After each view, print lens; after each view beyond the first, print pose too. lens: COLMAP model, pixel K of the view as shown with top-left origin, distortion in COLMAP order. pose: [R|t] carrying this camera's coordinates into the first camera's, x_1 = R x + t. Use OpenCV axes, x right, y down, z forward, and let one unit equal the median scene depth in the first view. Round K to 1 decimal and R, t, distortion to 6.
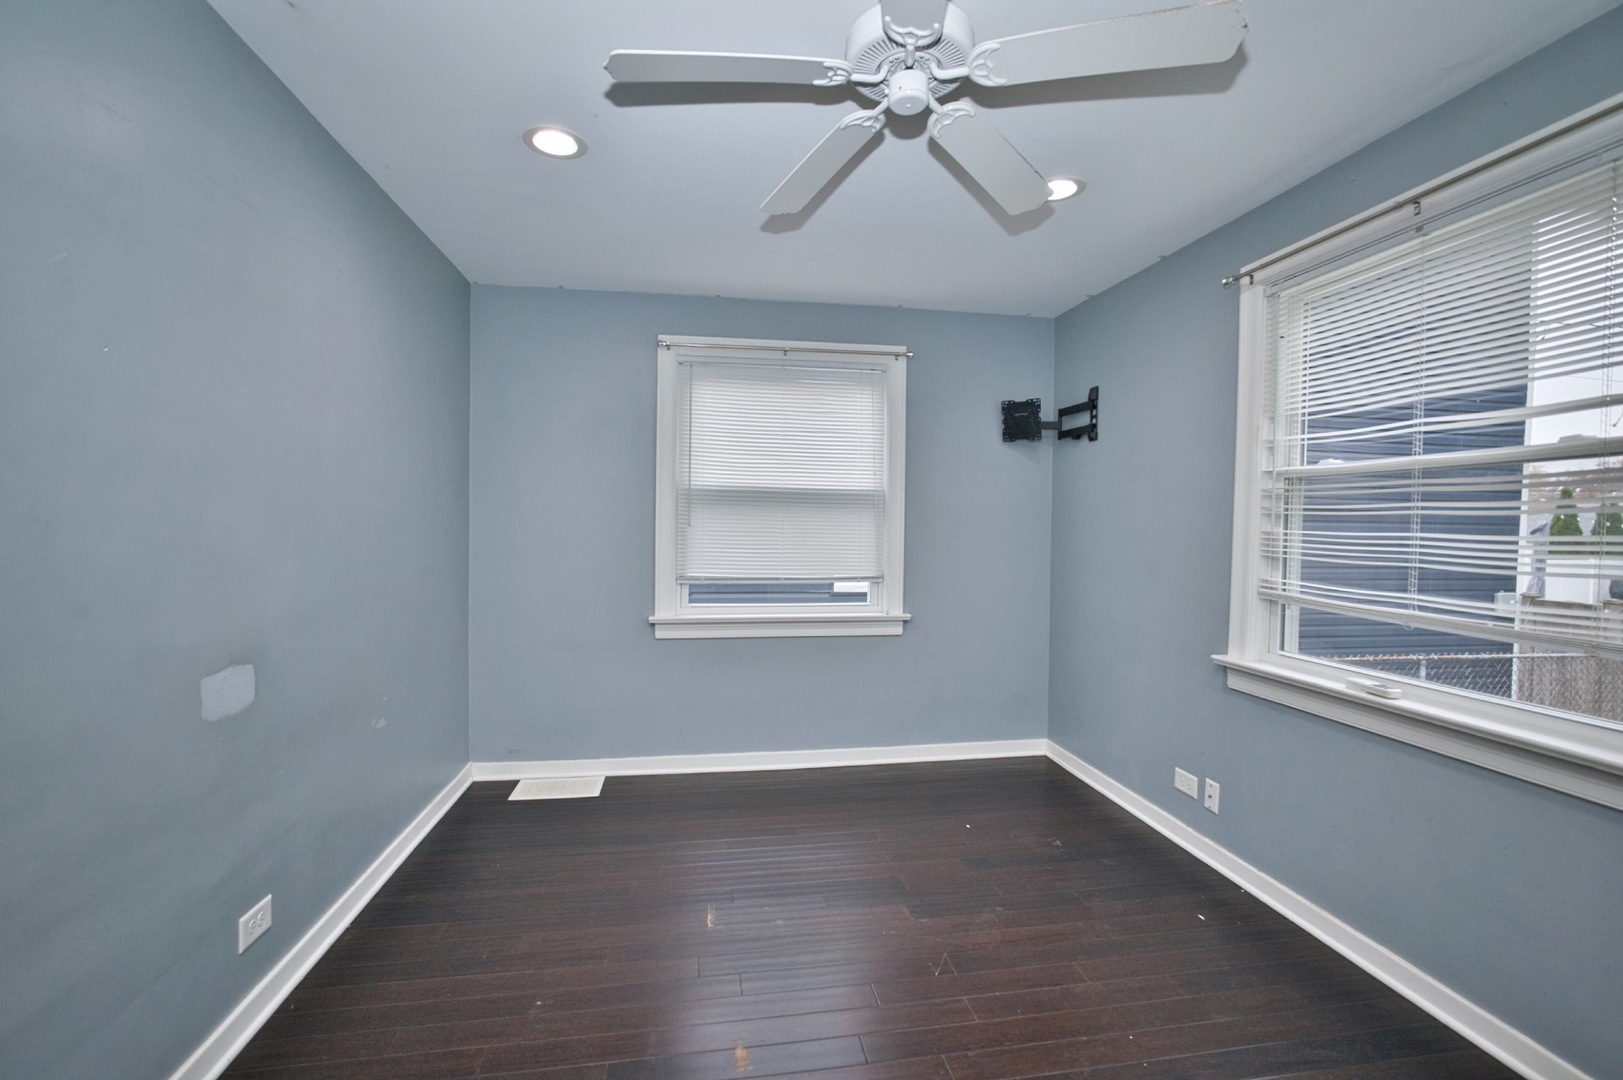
lens RADIAL K [[707.3, 0, 813.0], [0, 707.3, 541.9], [0, 0, 1]] dist [-0.014625, 0.000319]
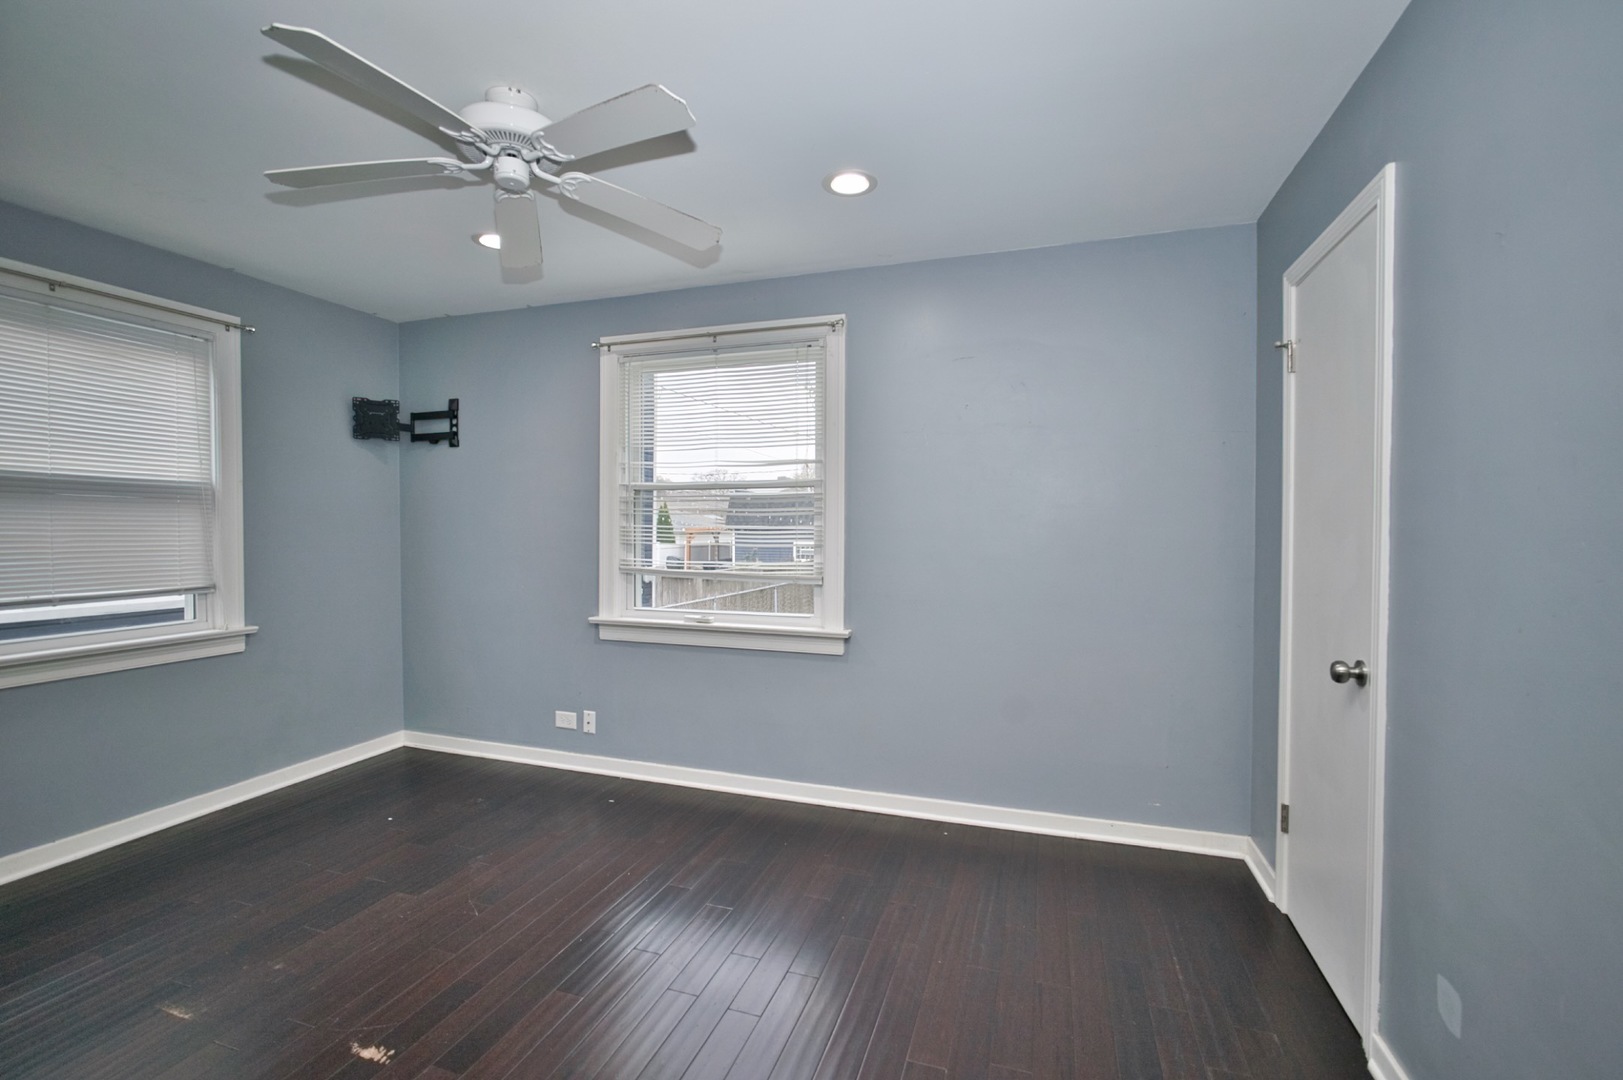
lens RADIAL K [[707.3, 0, 815.5], [0, 707.3, 535.4], [0, 0, 1]] dist [-0.014625, 0.000319]
pose [[0.460762, -0.021902, 0.887254, -0.327611], [0.027214, 0.999574, 0.010542, -0.000064], [-0.887107, 0.019288, 0.461162, -0.014940]]
